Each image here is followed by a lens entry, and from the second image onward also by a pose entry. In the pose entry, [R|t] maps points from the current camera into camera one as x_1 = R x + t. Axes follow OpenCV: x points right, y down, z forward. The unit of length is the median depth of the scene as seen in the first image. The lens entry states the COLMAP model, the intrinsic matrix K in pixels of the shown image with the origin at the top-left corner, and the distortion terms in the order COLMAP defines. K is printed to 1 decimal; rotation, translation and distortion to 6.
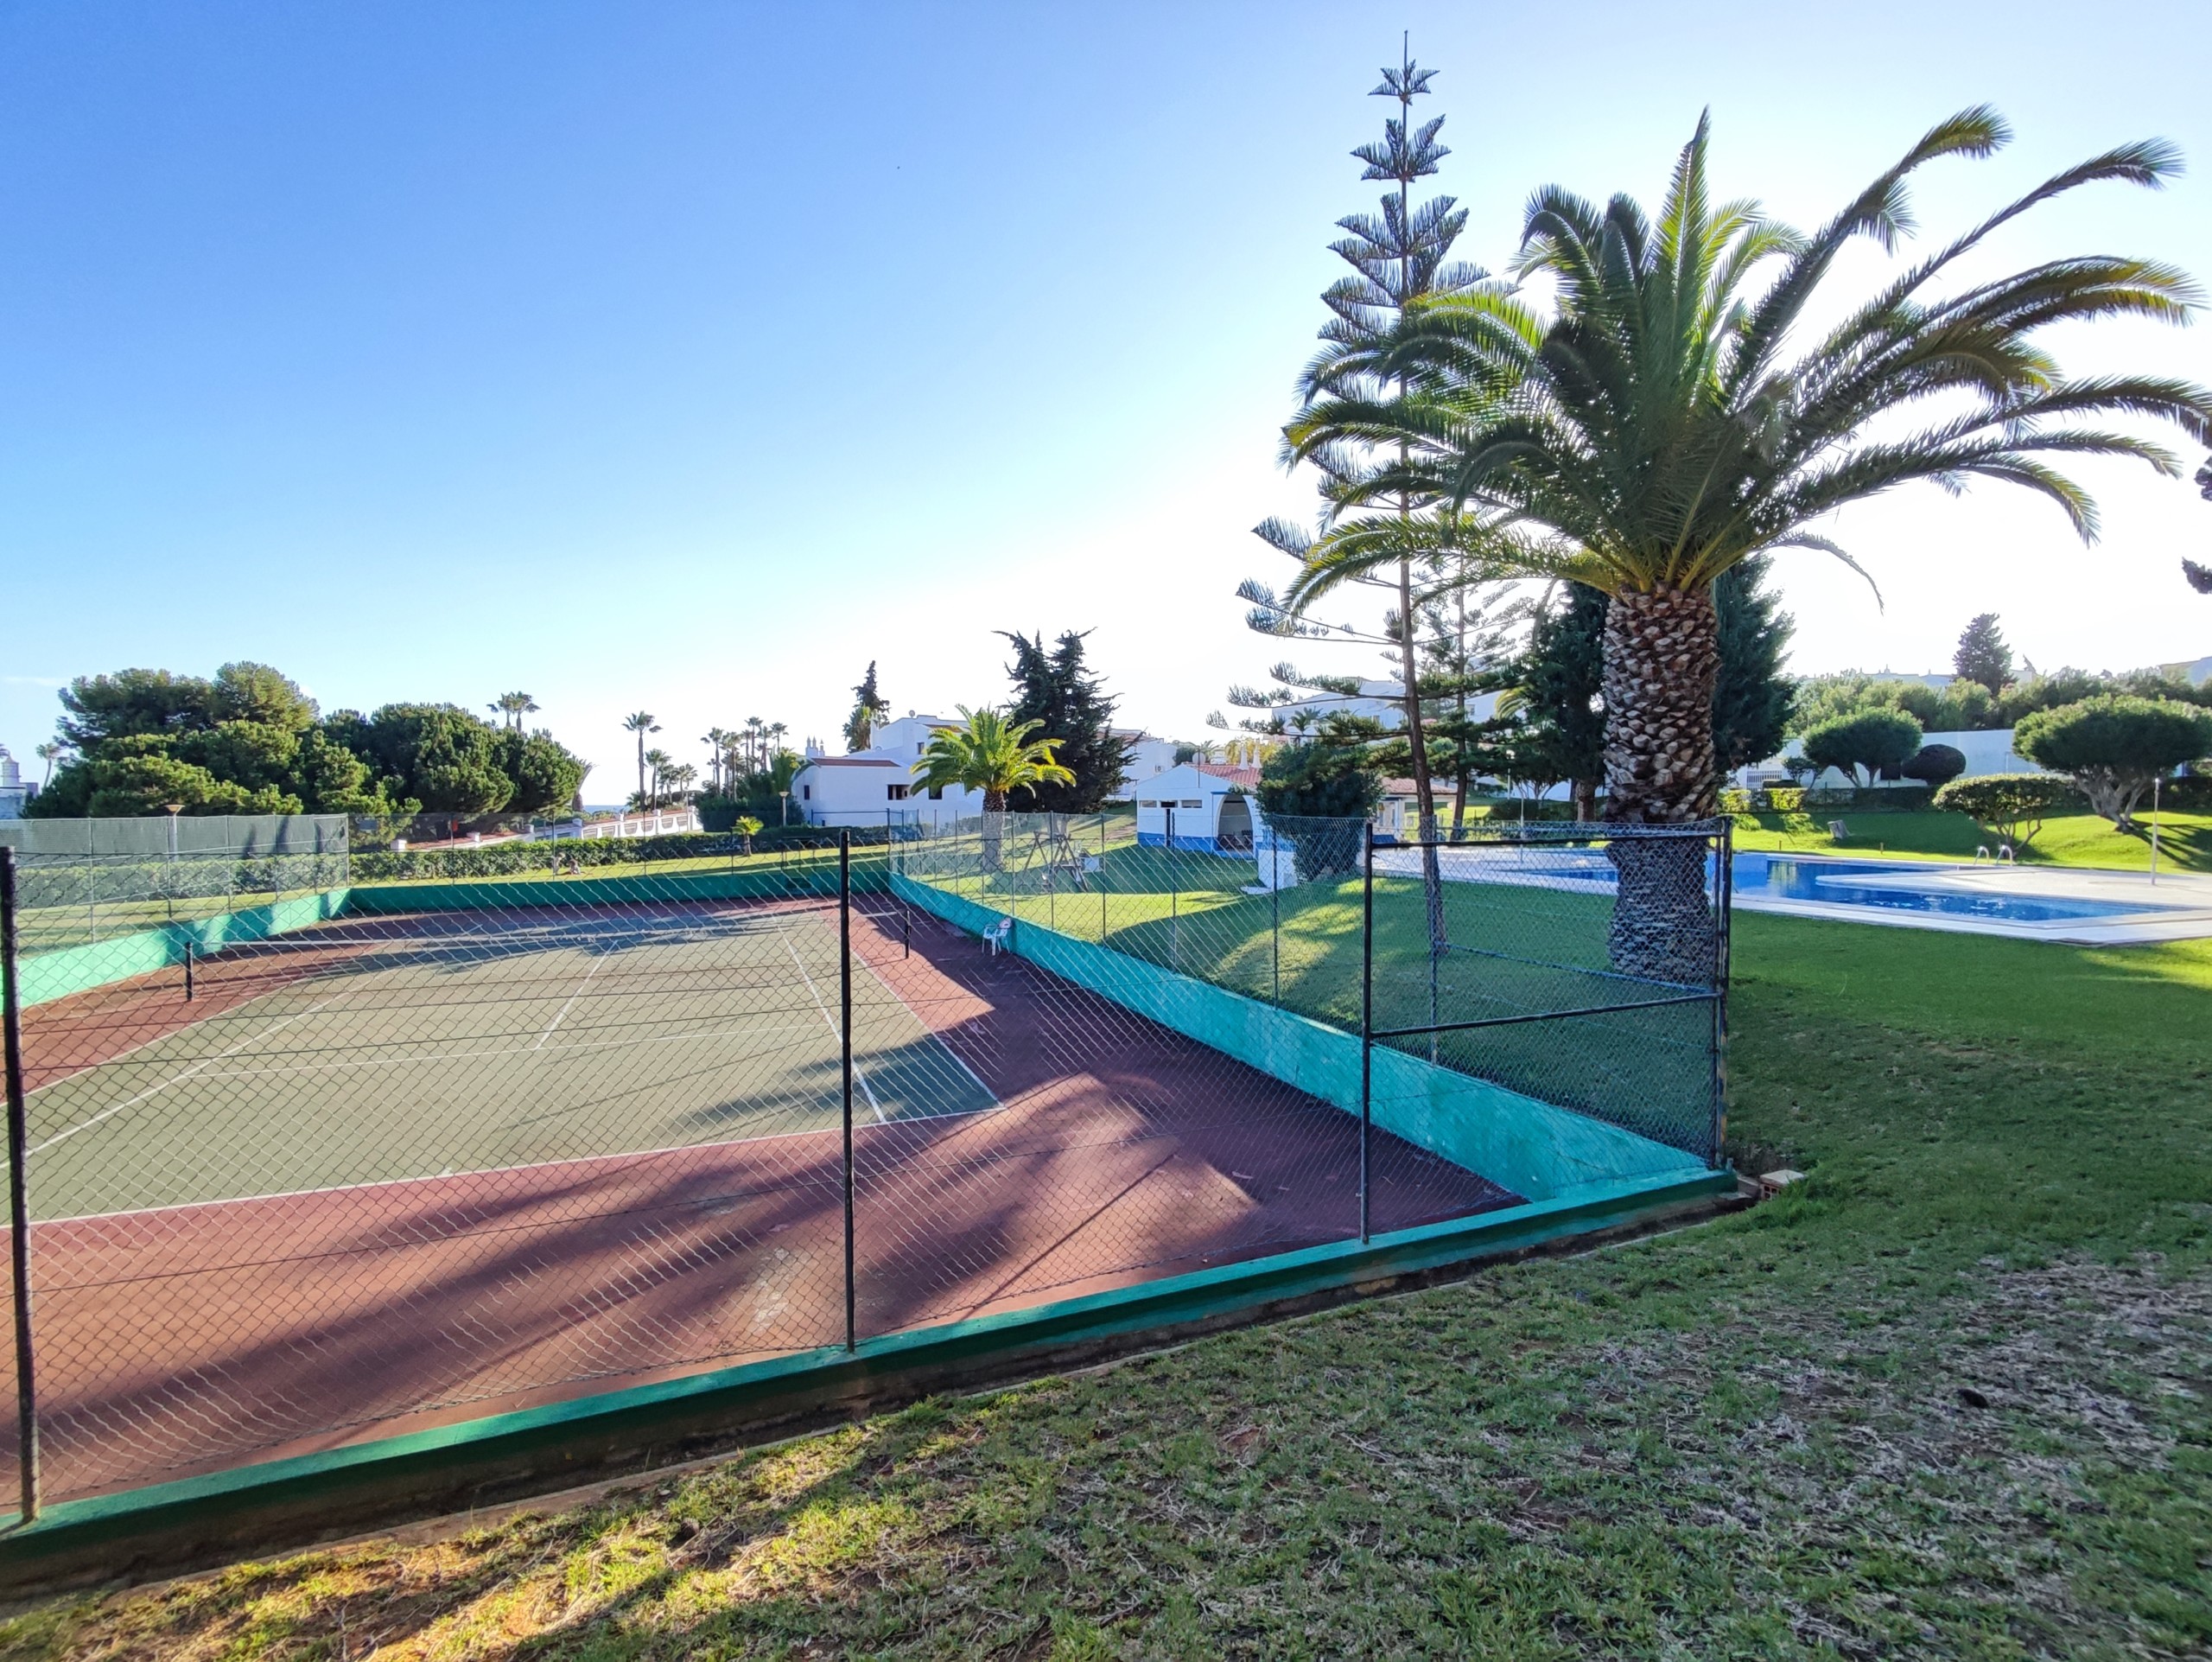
lens RADIAL K [[1016.1, 0, 1104.5], [0, 1016.1, 821.2], [0, 0, 1]] dist [-0.001259, 0.001529]
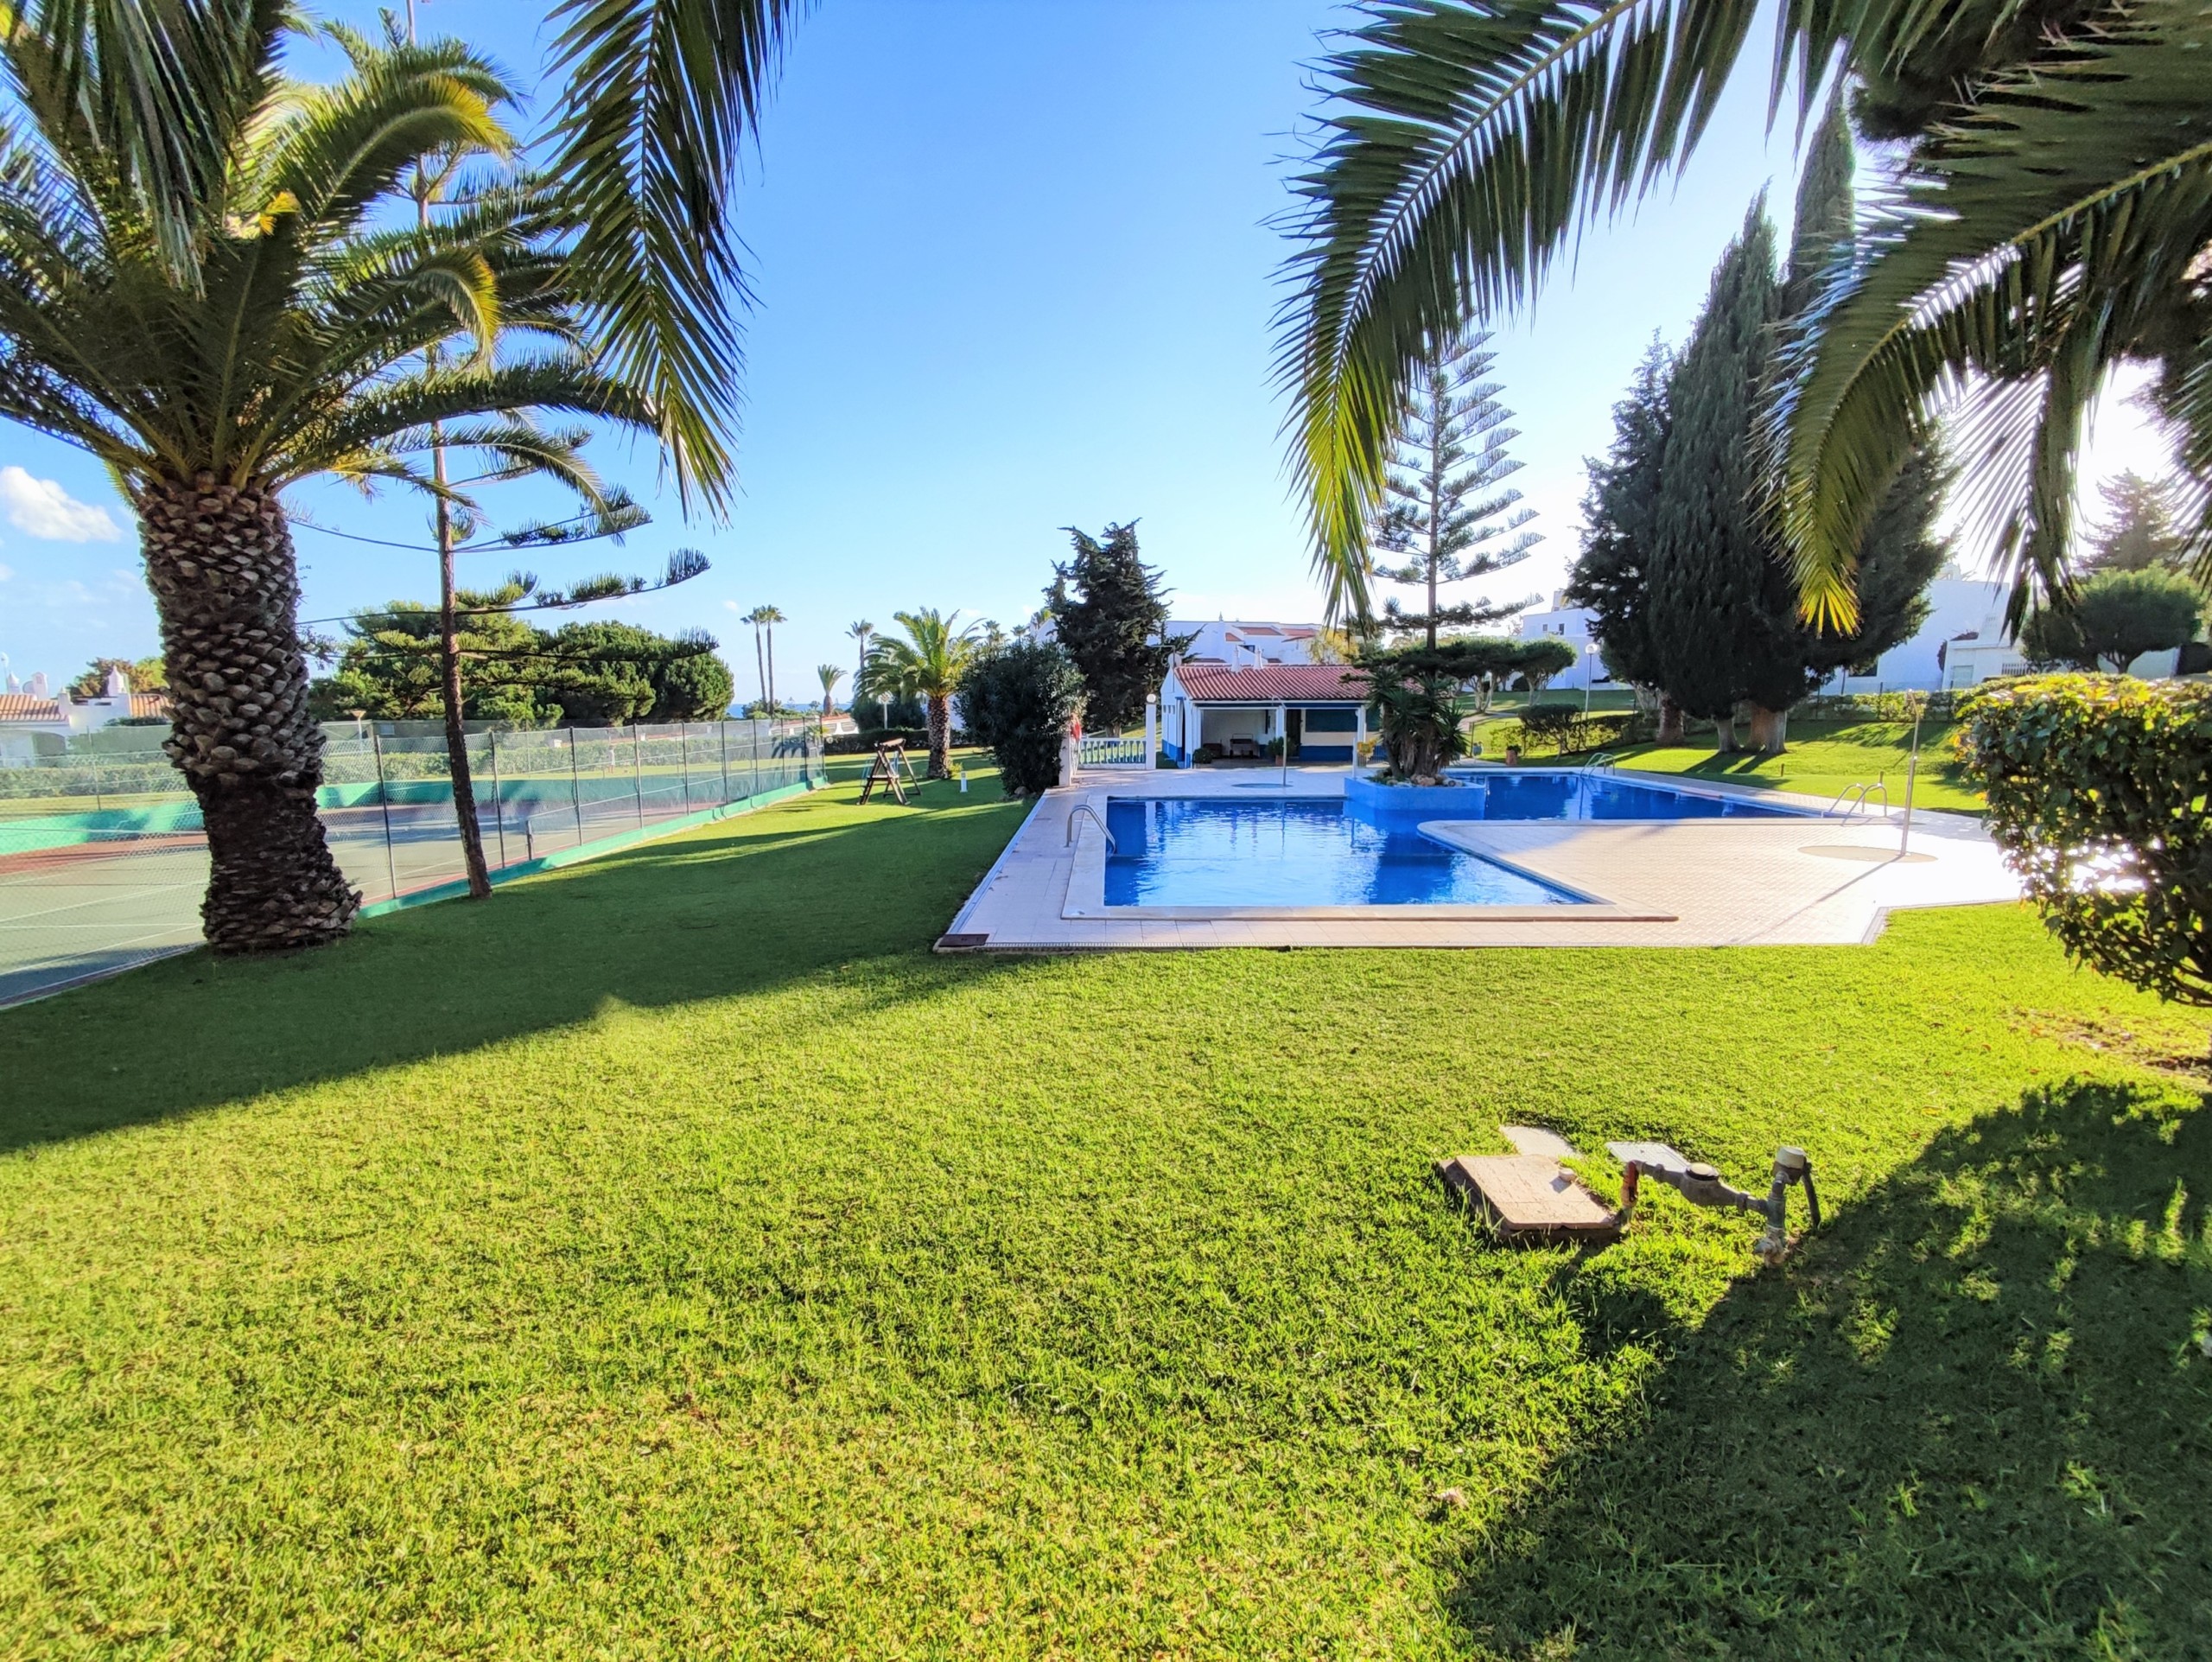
lens RADIAL K [[1016.1, 0, 1107.0], [0, 1016.1, 839.5], [0, 0, 1]] dist [-0.001259, 0.001529]
pose [[0.940756, 0.043014, -0.336346, 0.356664], [-0.003174, 0.992995, 0.118114, -0.008812], [0.339070, -0.110048, 0.934302, 0.107659]]
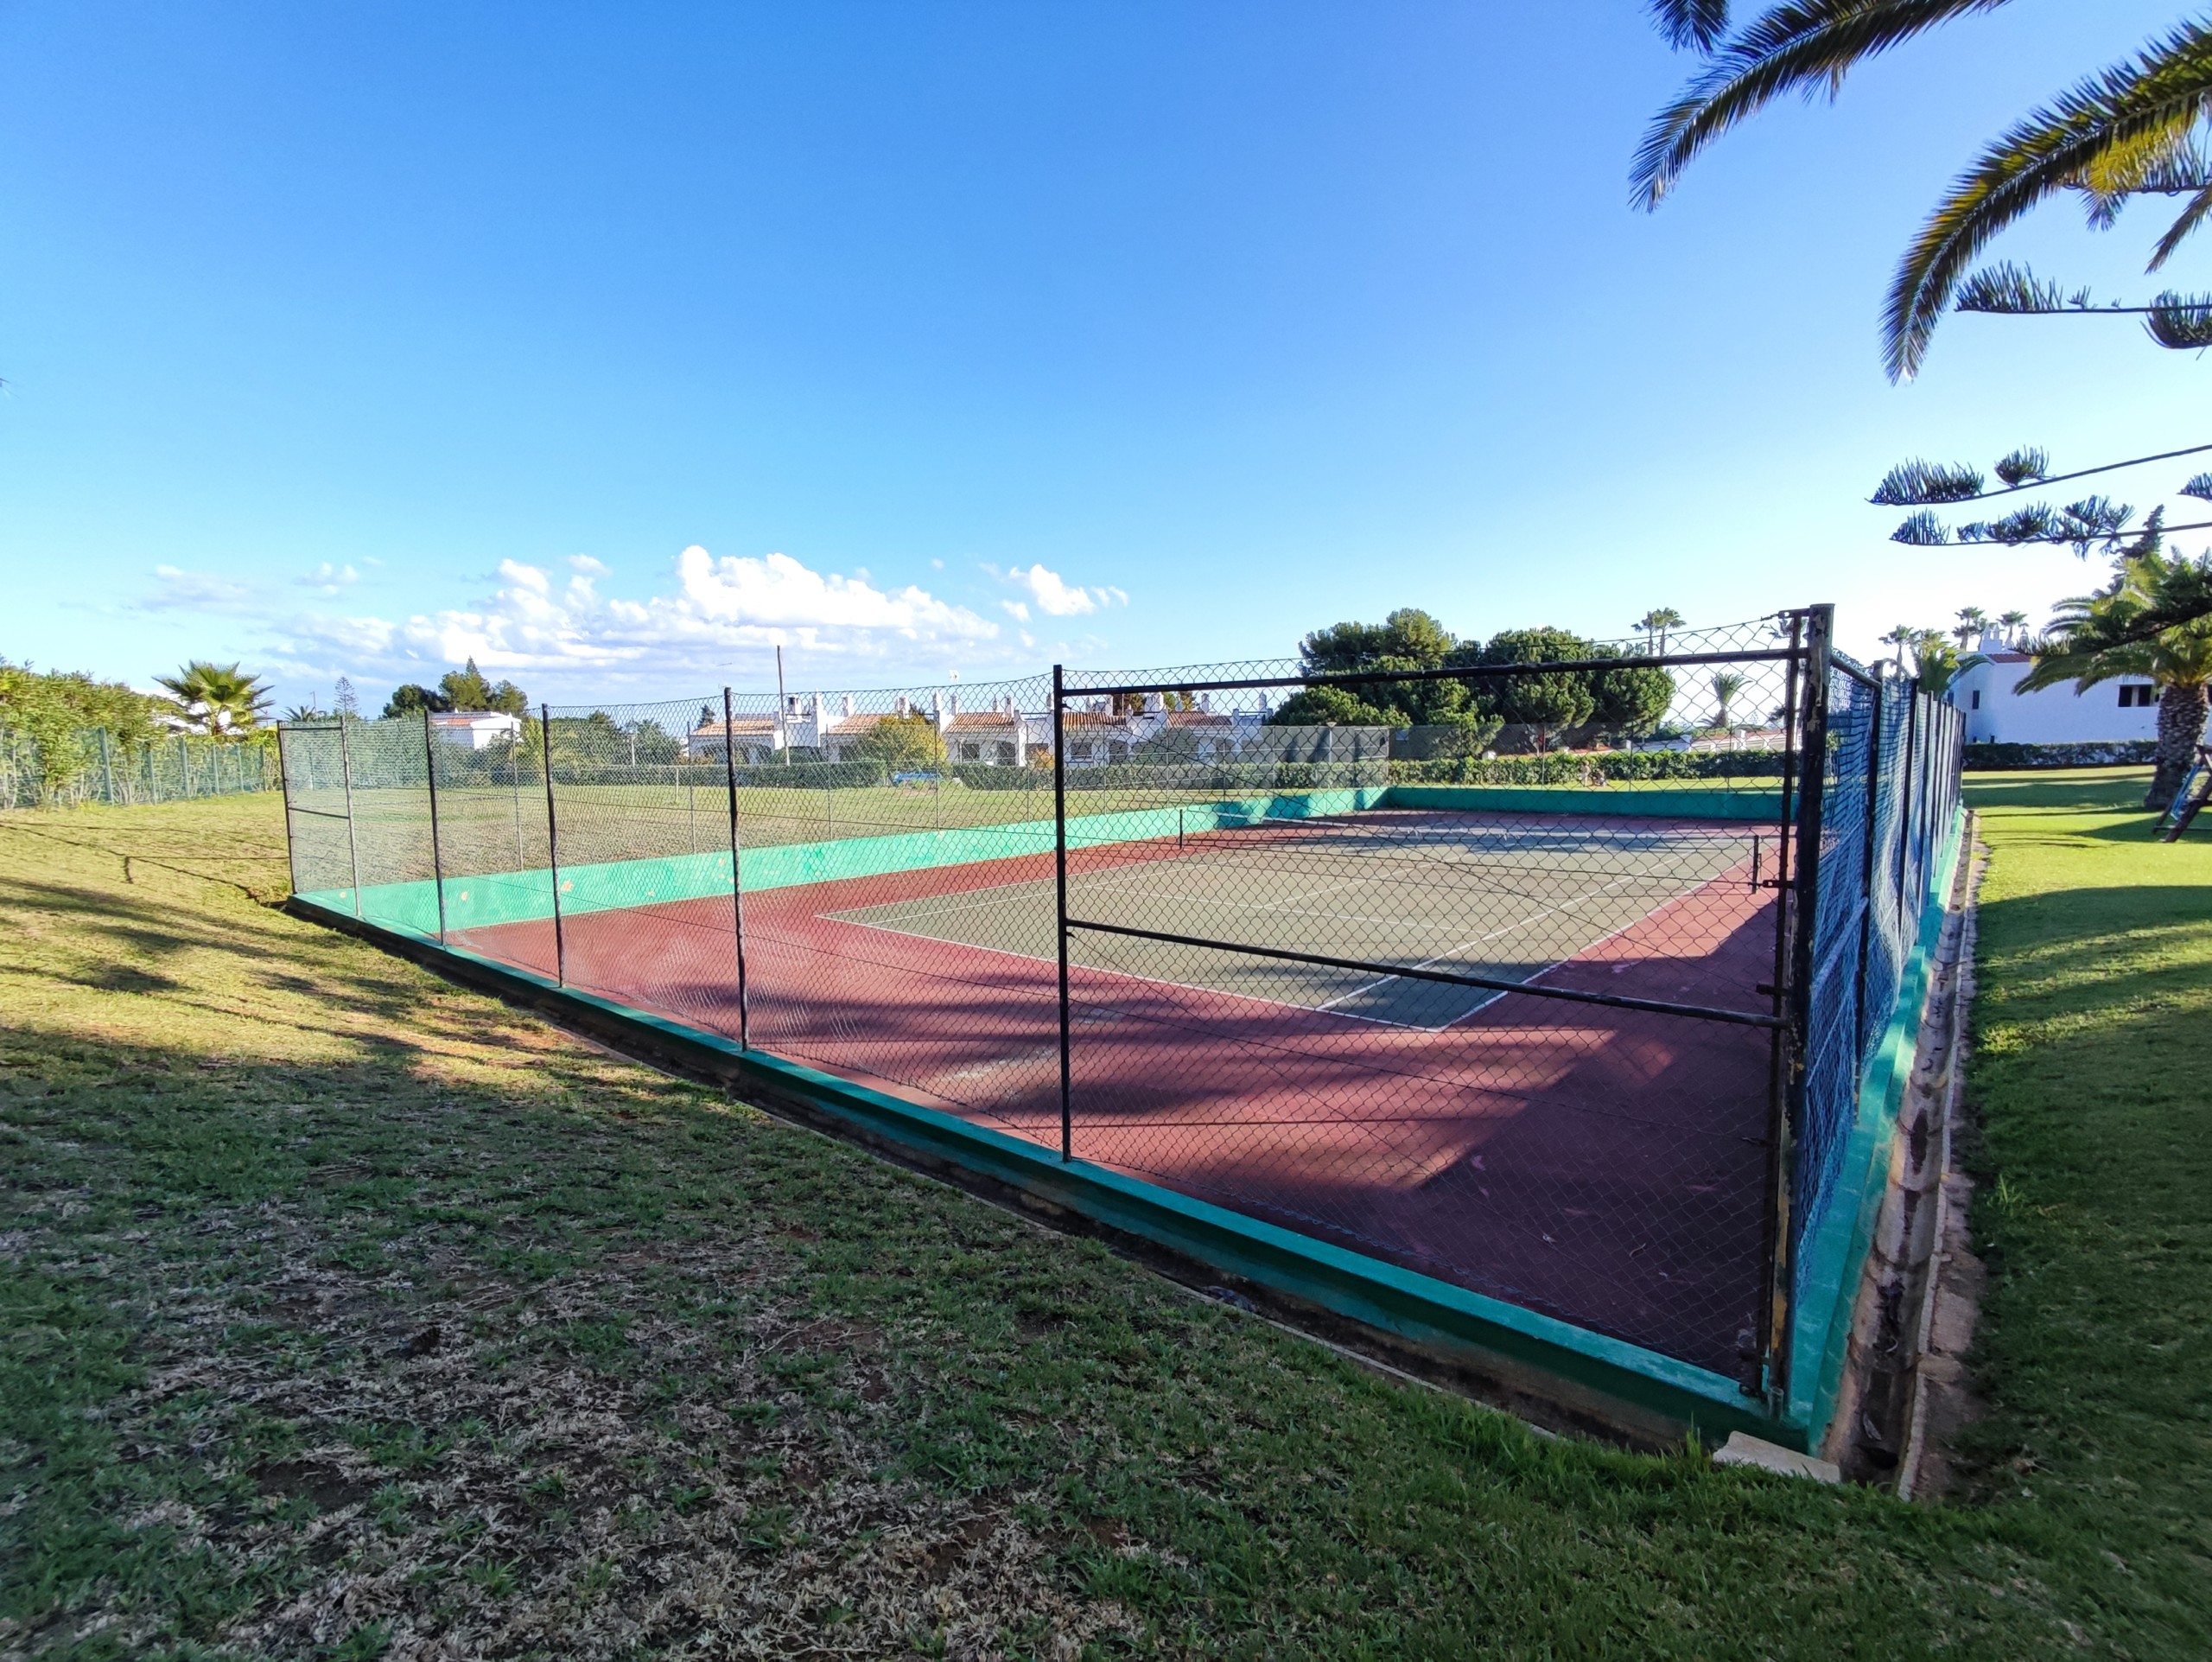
lens RADIAL K [[1016.1, 0, 1102.0], [0, 1016.1, 831.5], [0, 0, 1]] dist [-0.001259, 0.001529]
pose [[0.467439, 0.082097, -0.880205, 0.132079], [-0.005112, 0.995913, 0.090175, 0.007819], [0.884011, -0.037652, 0.465948, 0.084161]]
